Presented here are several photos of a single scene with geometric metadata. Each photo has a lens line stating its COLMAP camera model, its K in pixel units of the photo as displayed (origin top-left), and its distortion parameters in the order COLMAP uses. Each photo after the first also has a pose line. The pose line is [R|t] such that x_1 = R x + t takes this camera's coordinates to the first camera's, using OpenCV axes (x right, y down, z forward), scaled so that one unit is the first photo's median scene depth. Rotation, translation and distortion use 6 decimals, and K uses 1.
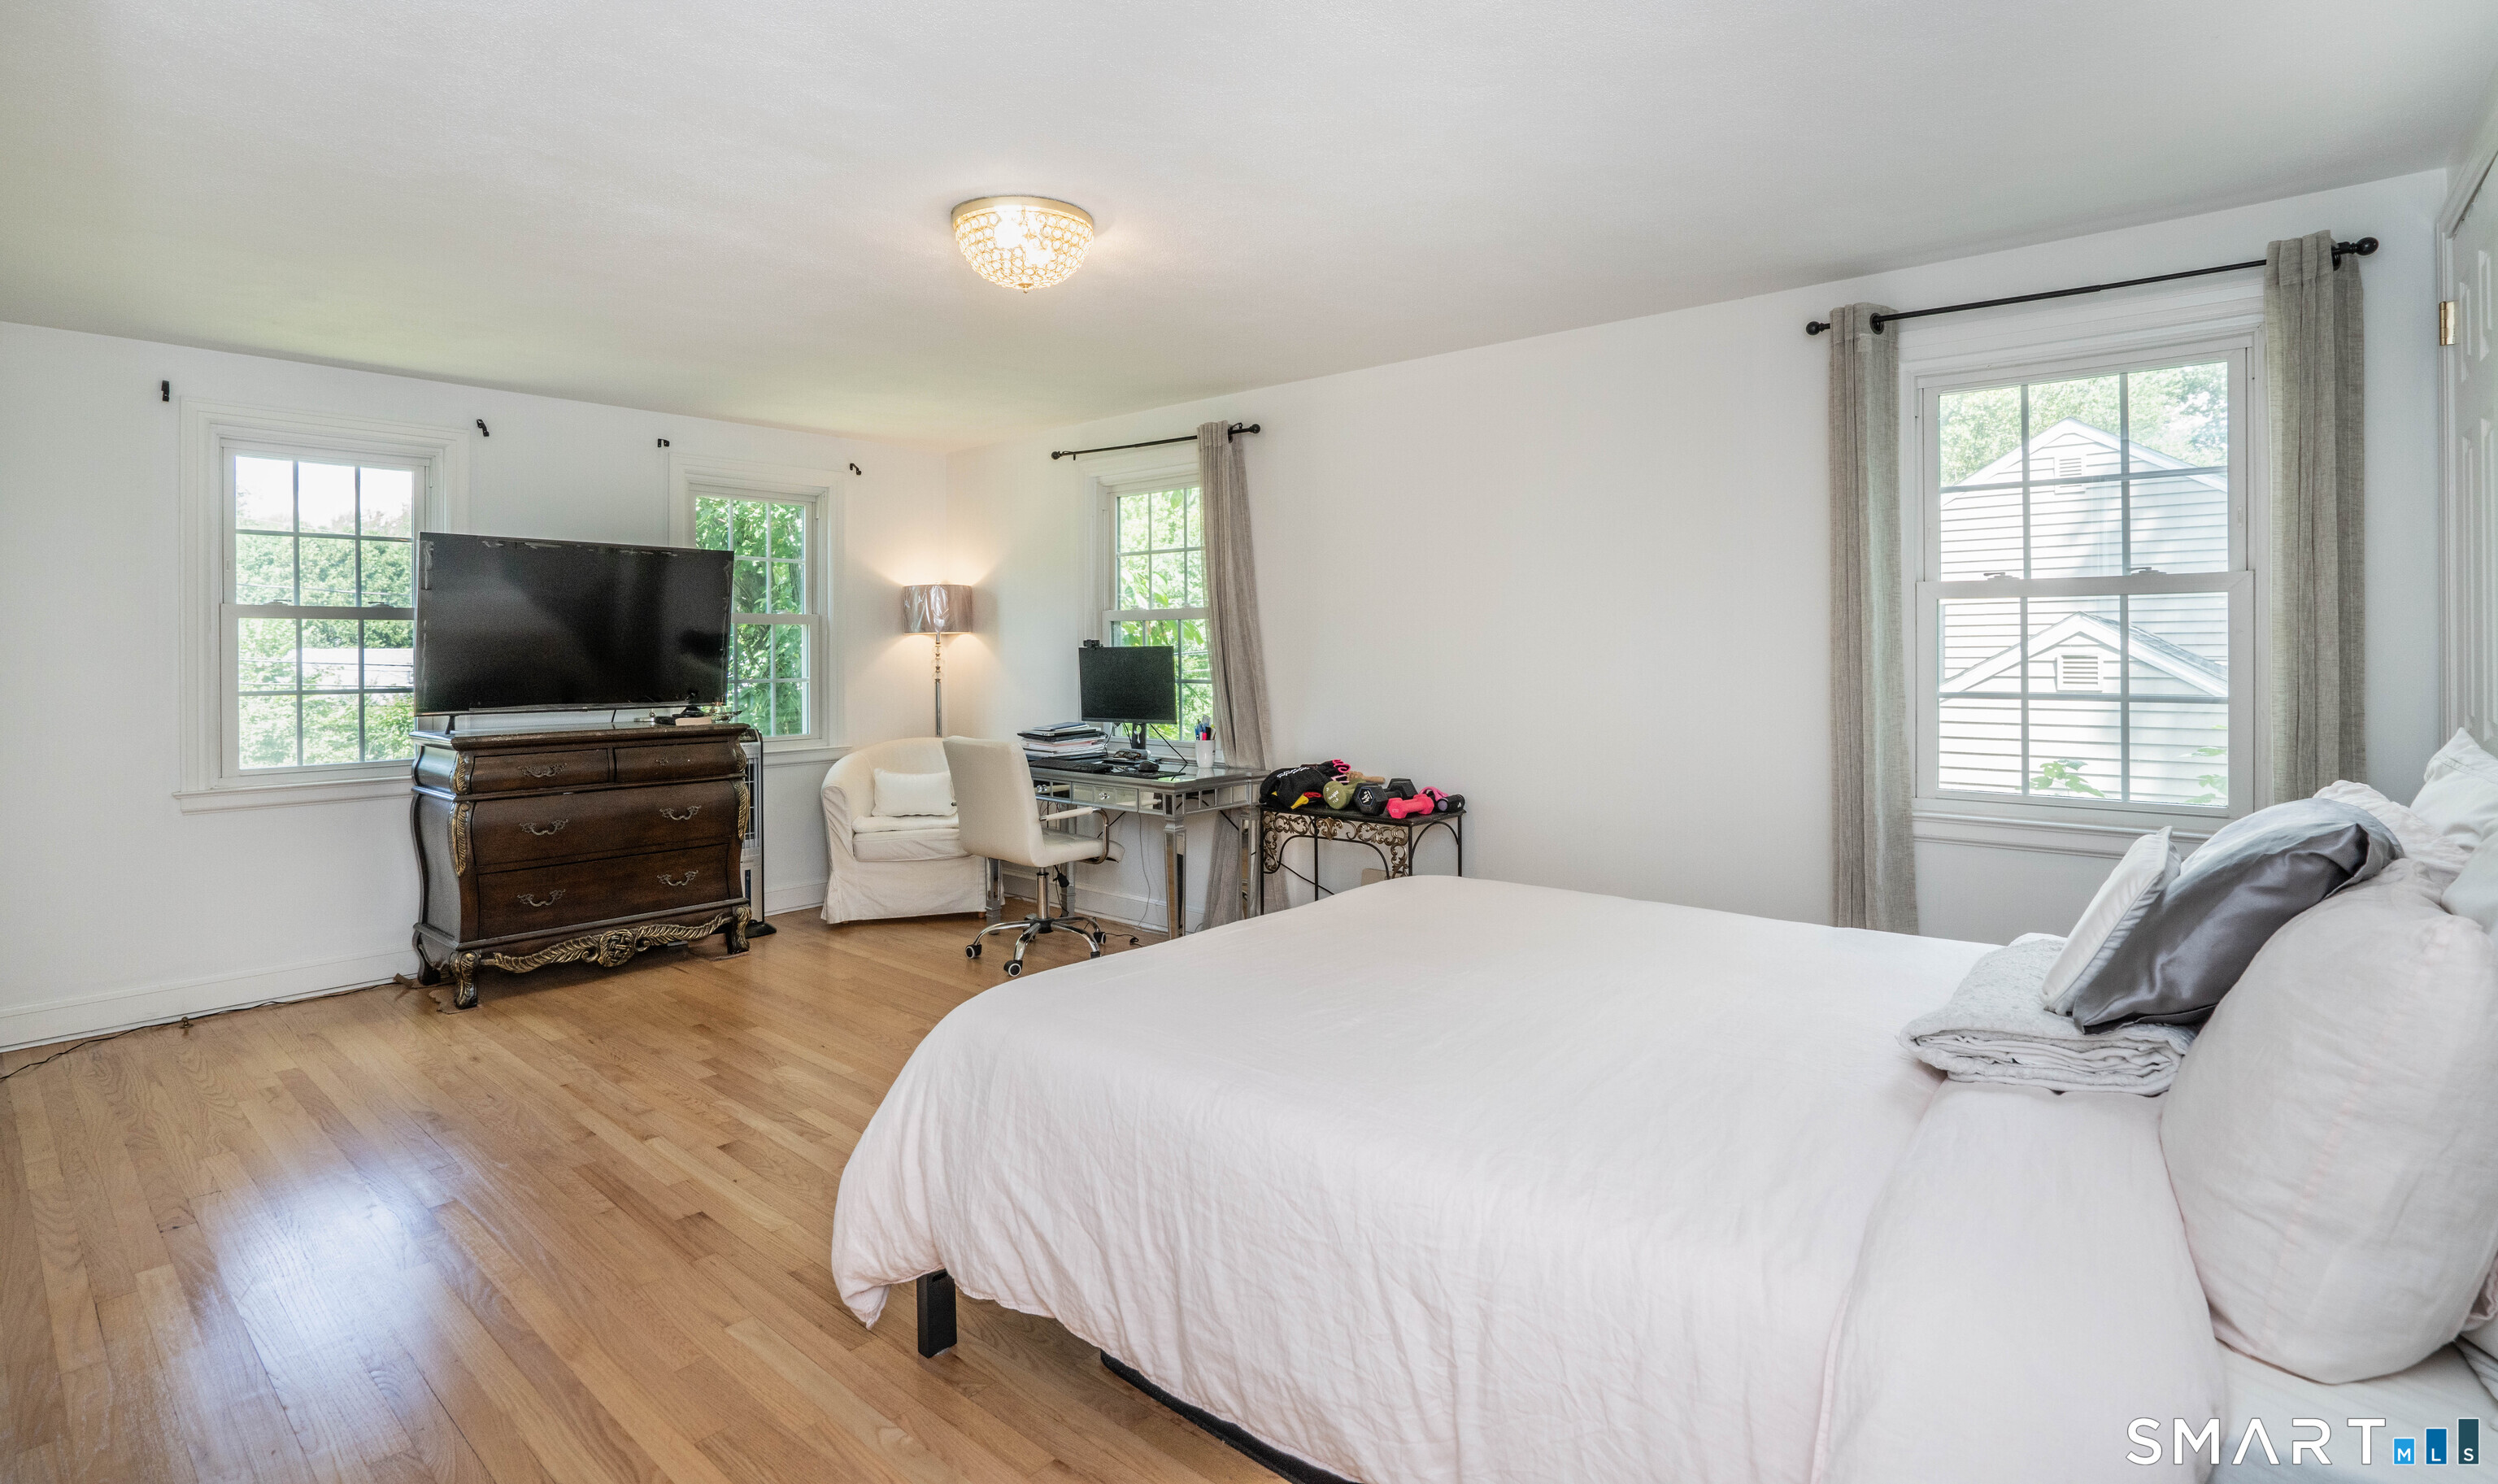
lens RADIAL K [[1188.7, 0, 1248.6], [0, 1188.7, 644.0], [0, 0, 1]] dist [-0.056474, -0.000089]
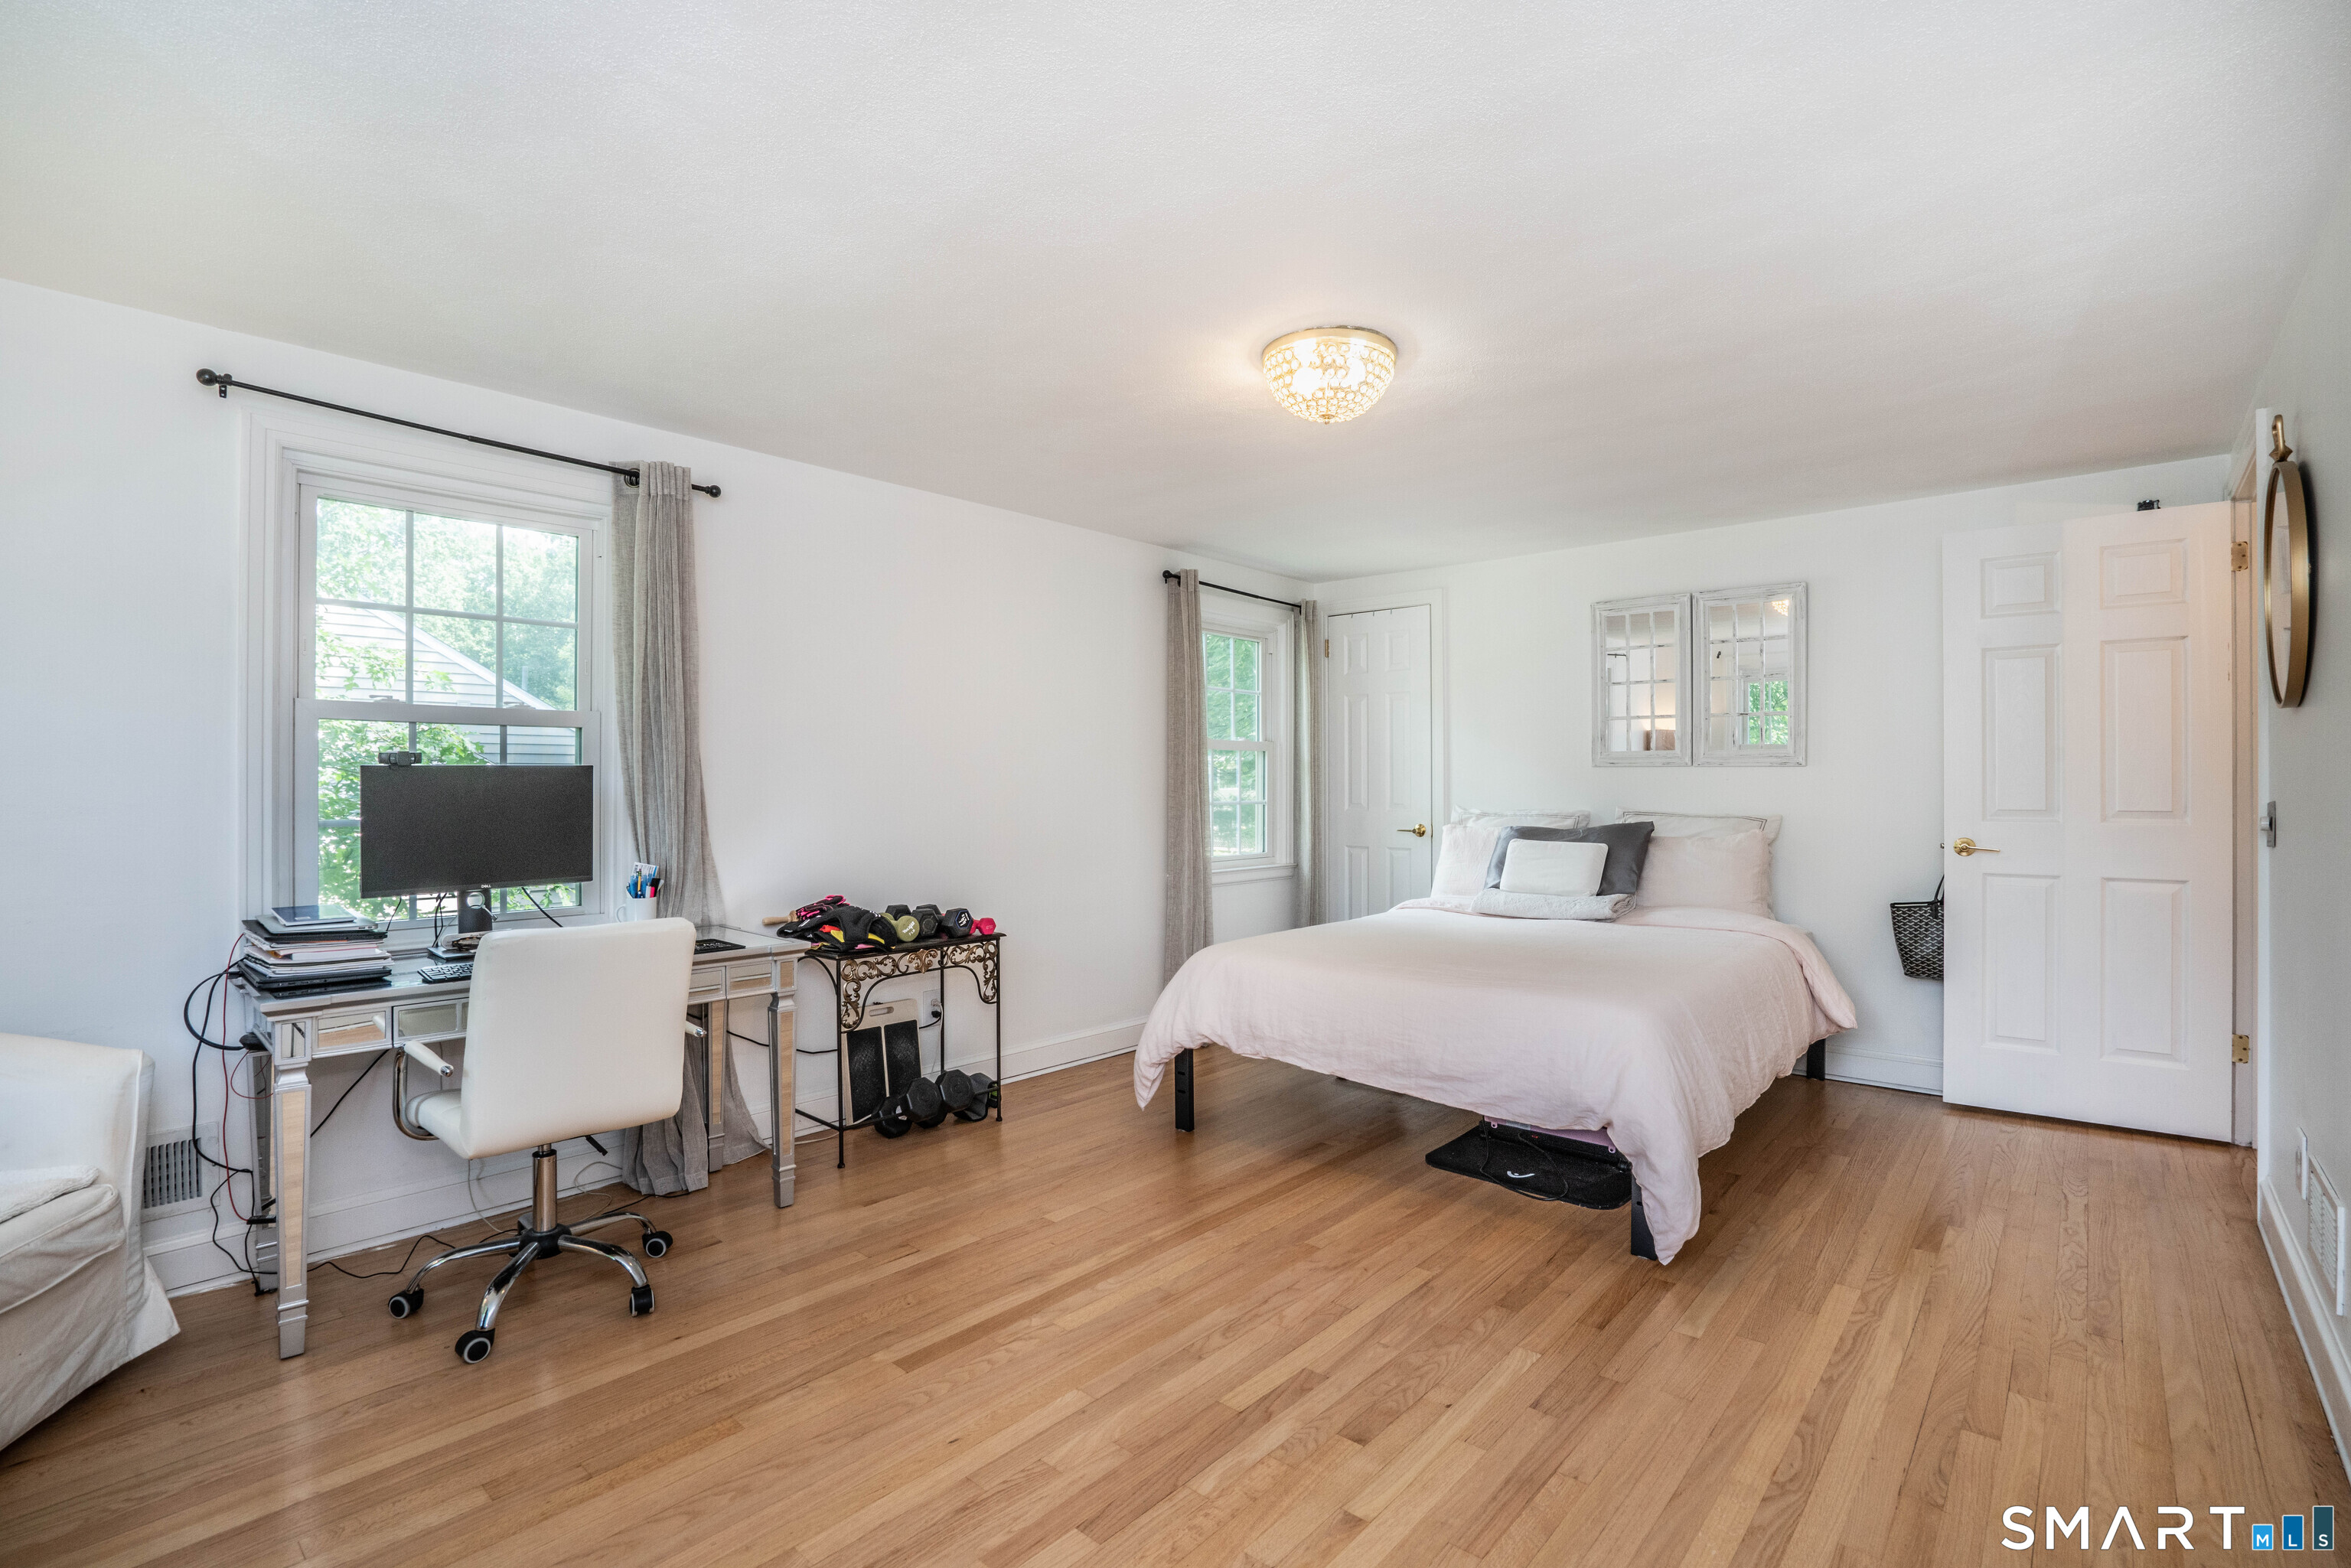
lens RADIAL K [[1081.8, 0, 1175.5], [0, 1081.8, 784.0], [0, 0, 1]] dist [-0.052380, 0.020137]
pose [[0.004580, -0.008372, 0.999954, -0.822549], [-0.018085, 0.999801, 0.008454, 0.000342], [-0.999826, -0.018123, 0.004427, 0.810649]]
